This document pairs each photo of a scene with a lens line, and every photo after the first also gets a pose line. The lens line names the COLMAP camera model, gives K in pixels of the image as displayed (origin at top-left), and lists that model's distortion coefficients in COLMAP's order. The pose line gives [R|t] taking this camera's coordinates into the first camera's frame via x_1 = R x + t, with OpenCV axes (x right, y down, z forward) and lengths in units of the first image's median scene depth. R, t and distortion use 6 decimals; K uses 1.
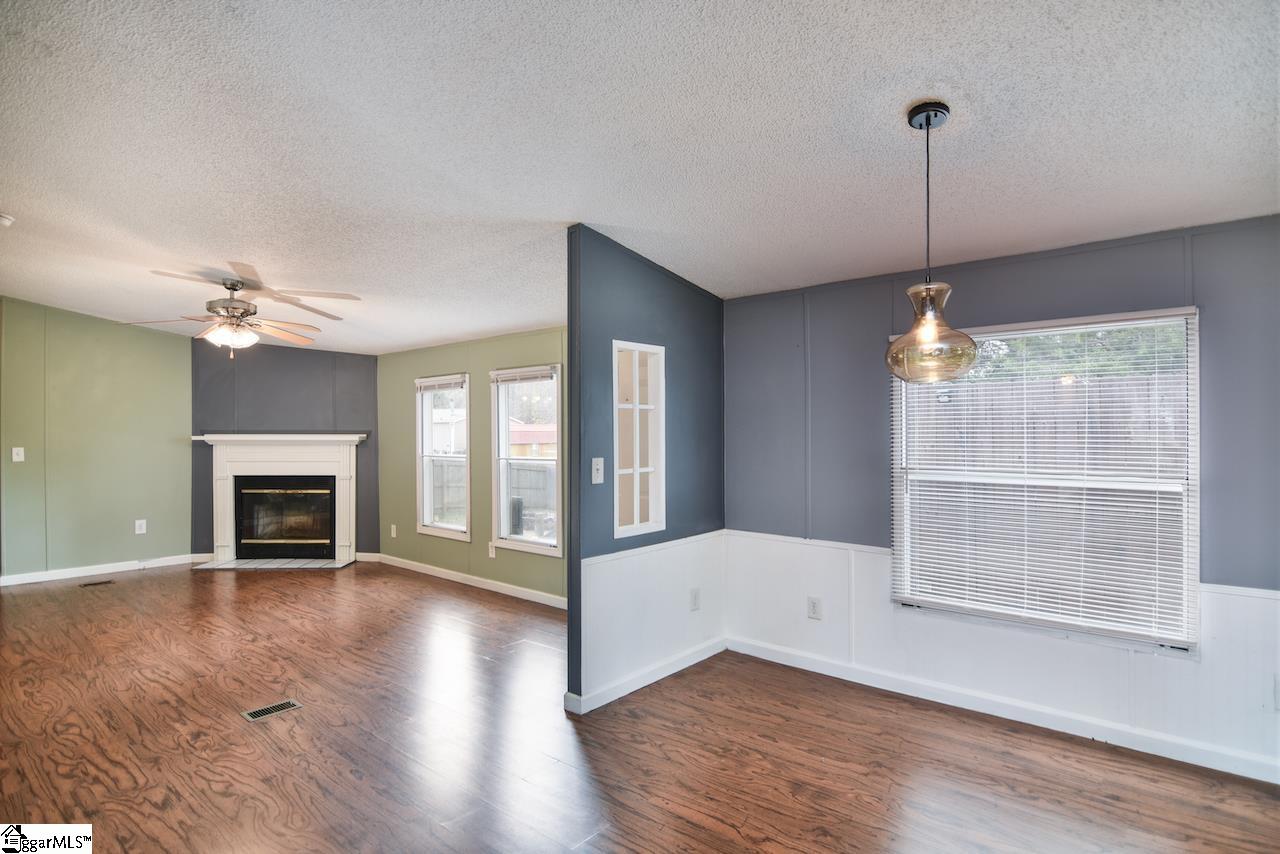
lens RADIAL K [[664.6, 0, 641.7], [0, 664.6, 427.2], [0, 0, 1]] dist [-0.003774, -0.001028]
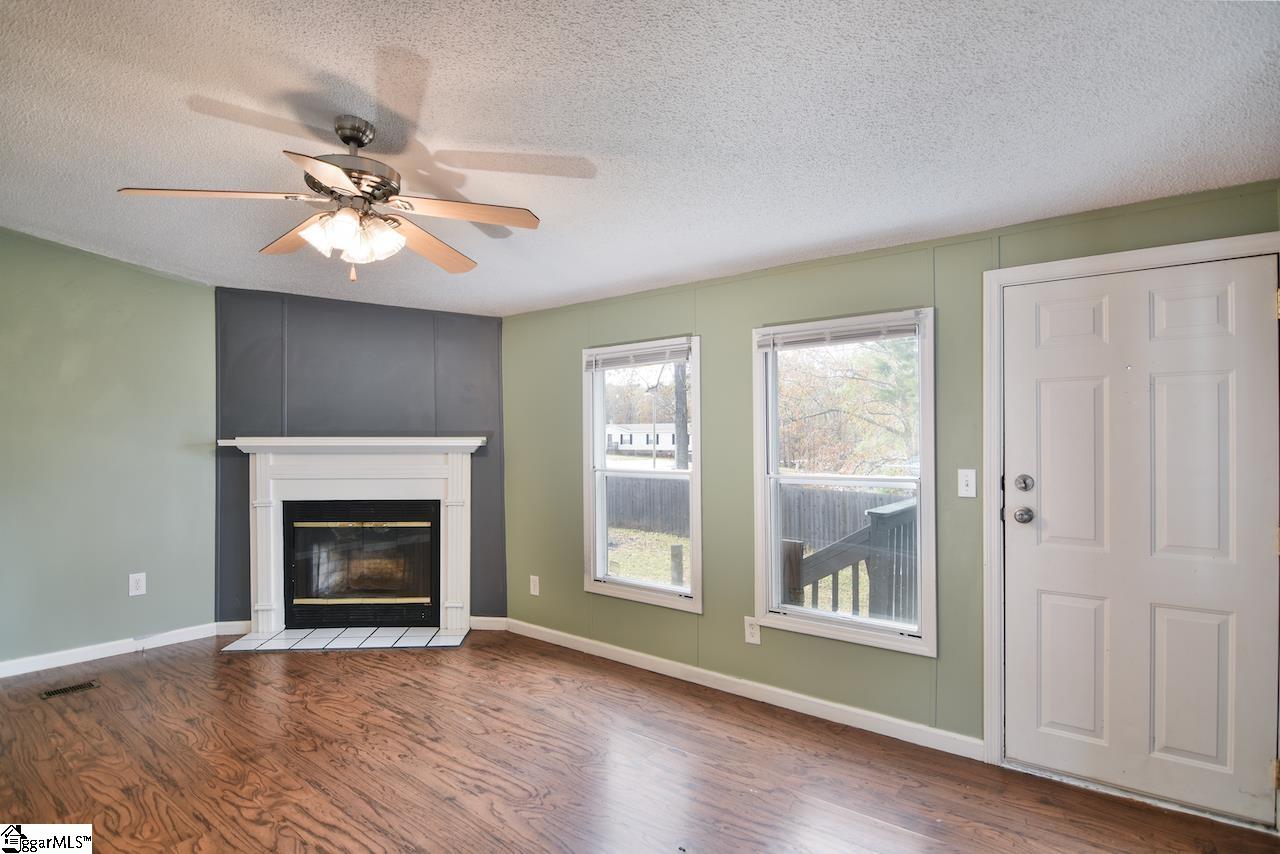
lens RADIAL K [[664.6, 0, 638.4], [0, 664.6, 434.1], [0, 0, 1]] dist [-0.003774, -0.001028]
pose [[0.999496, -0.000381, 0.031754, -0.288384], [0.000343, 0.999999, 0.001201, 0.007193], [-0.031754, -0.001189, 0.999495, 0.341629]]
